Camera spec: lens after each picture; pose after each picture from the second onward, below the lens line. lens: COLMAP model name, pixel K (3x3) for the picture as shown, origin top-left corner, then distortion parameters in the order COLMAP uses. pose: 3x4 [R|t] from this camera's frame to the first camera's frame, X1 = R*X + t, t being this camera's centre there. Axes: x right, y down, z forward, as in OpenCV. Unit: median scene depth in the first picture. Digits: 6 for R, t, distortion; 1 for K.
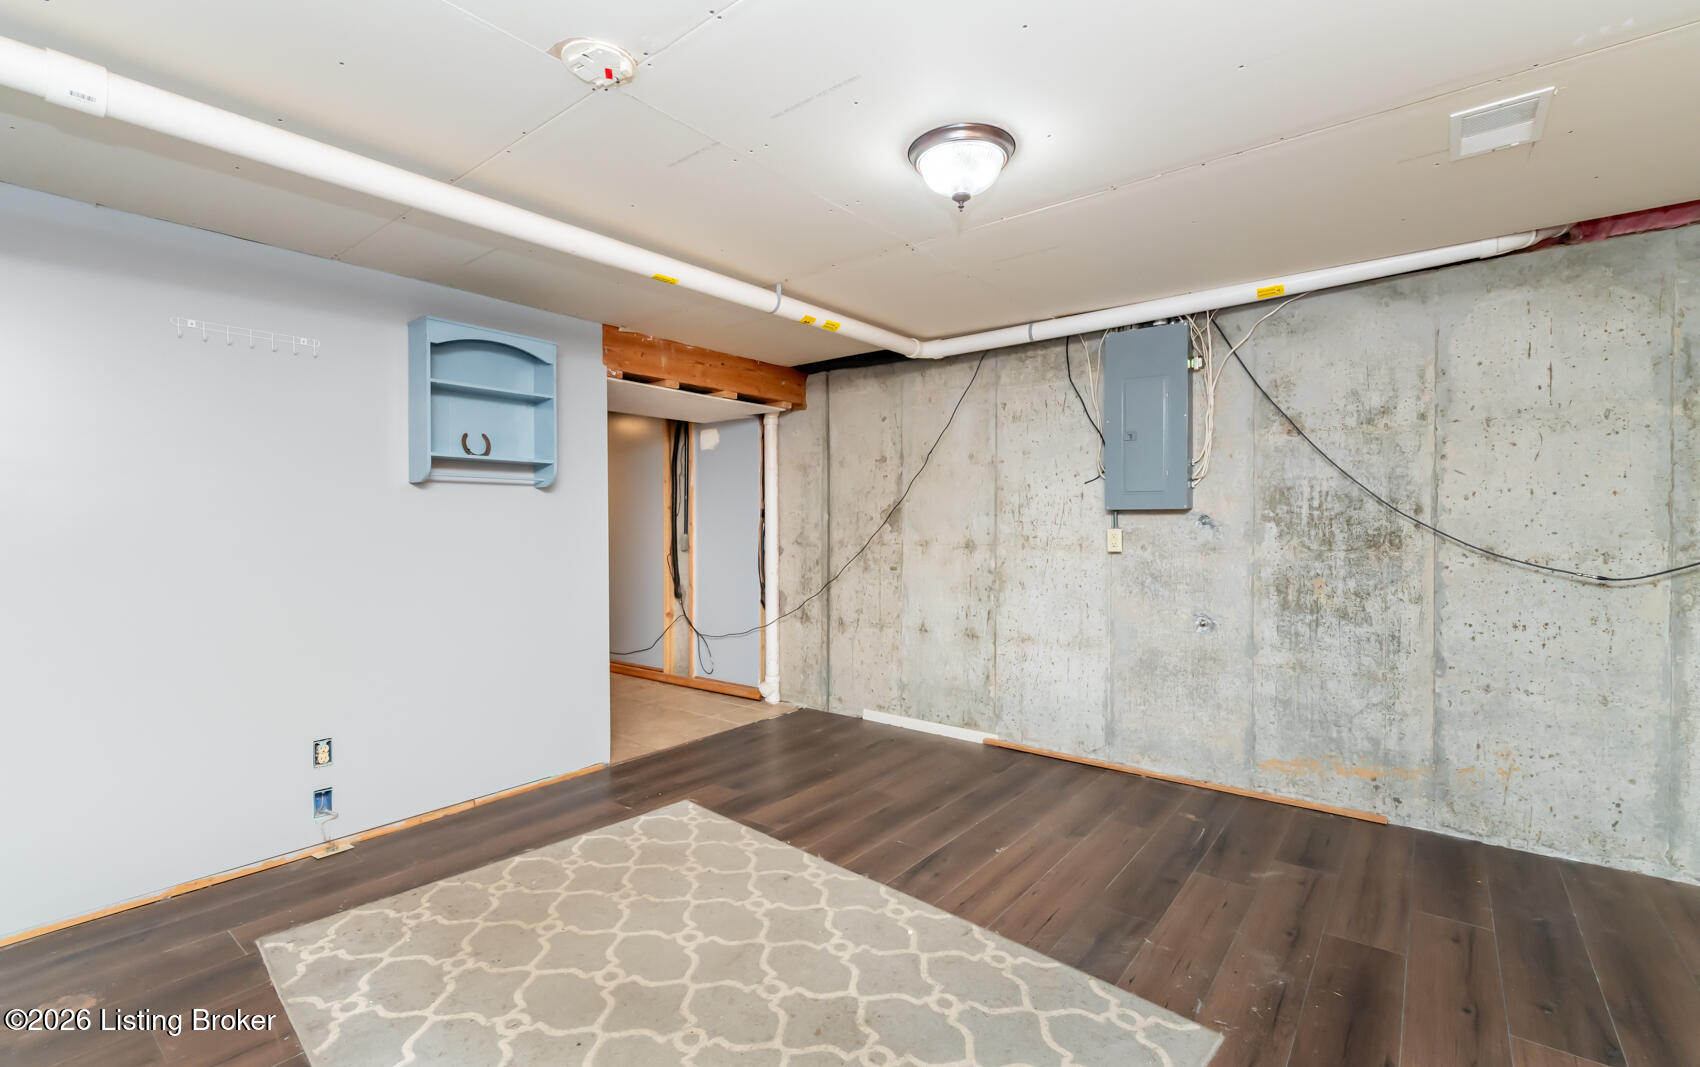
lens RADIAL K [[741.8, 0, 848.1], [0, 741.8, 526.4], [0, 0, 1]] dist [-0.001278, 0.000107]
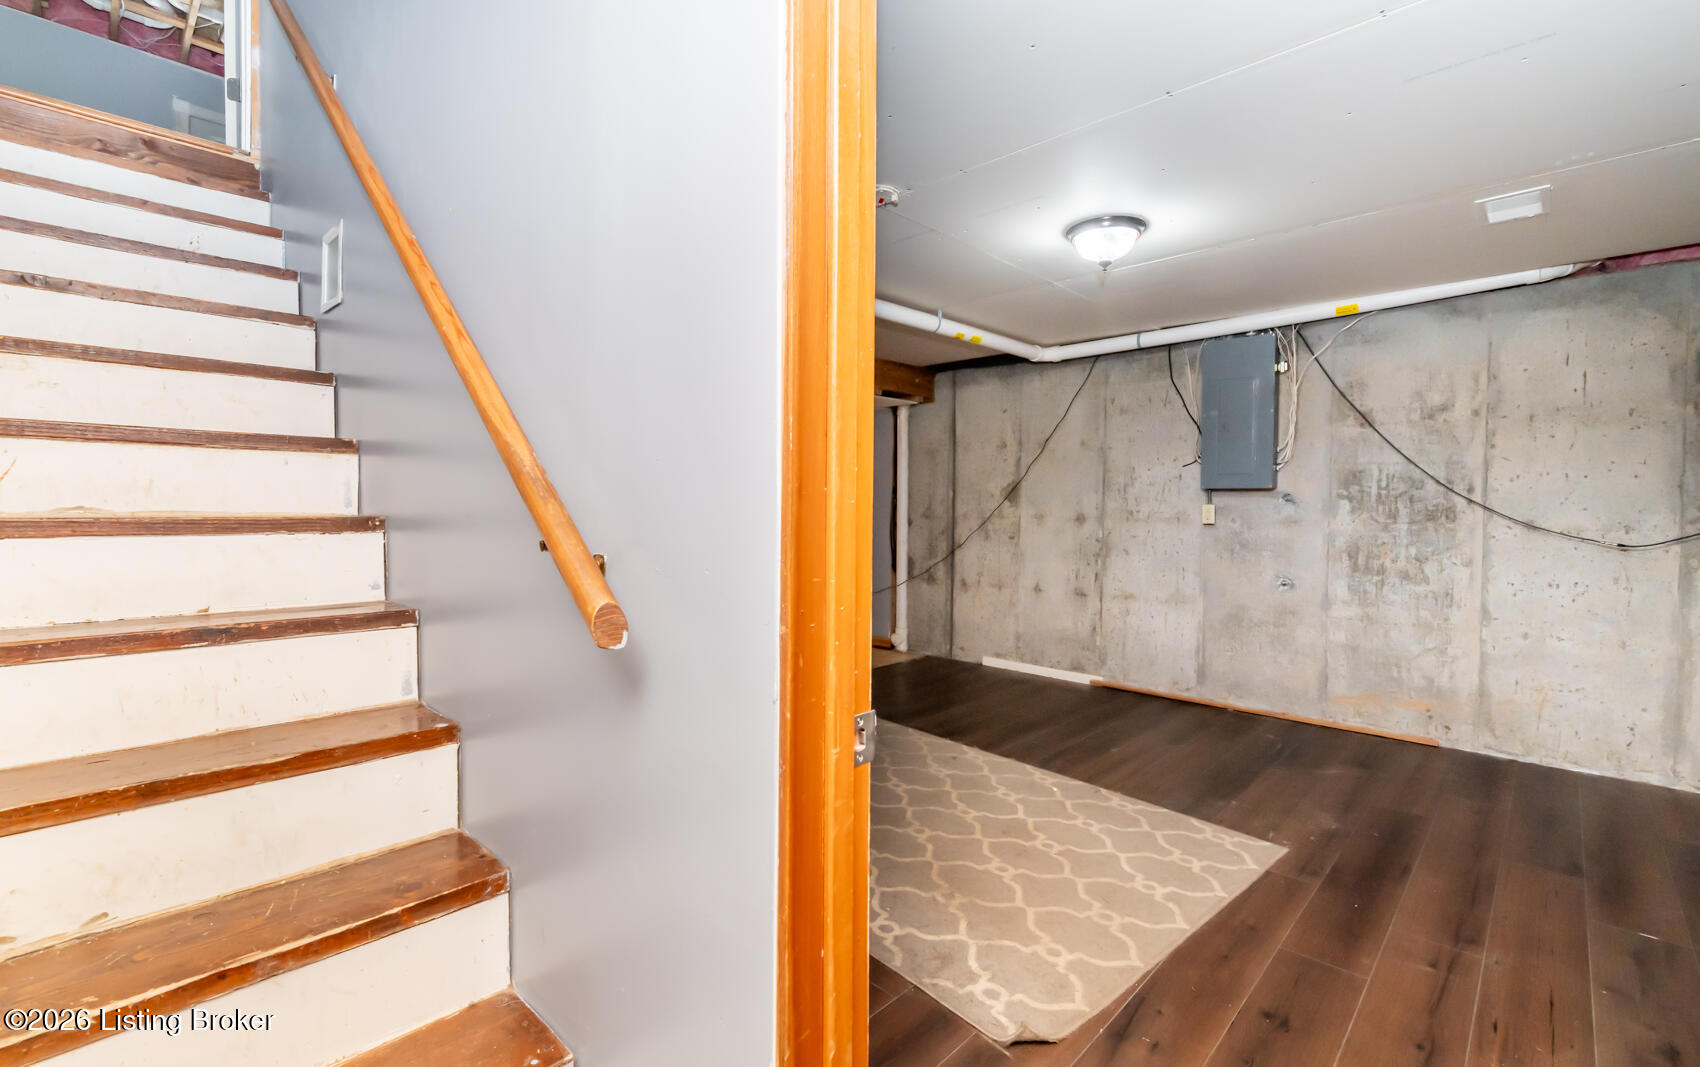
lens RADIAL K [[741.3, 0, 847.3], [0, 741.3, 520.7], [0, 0, 1]] dist [0.000085, -0.000519]
pose [[0.995271, 0.011258, -0.096485, -0.123610], [-0.009541, 0.999788, 0.018242, 0.014908], [0.096670, -0.017235, 0.995167, -0.290685]]
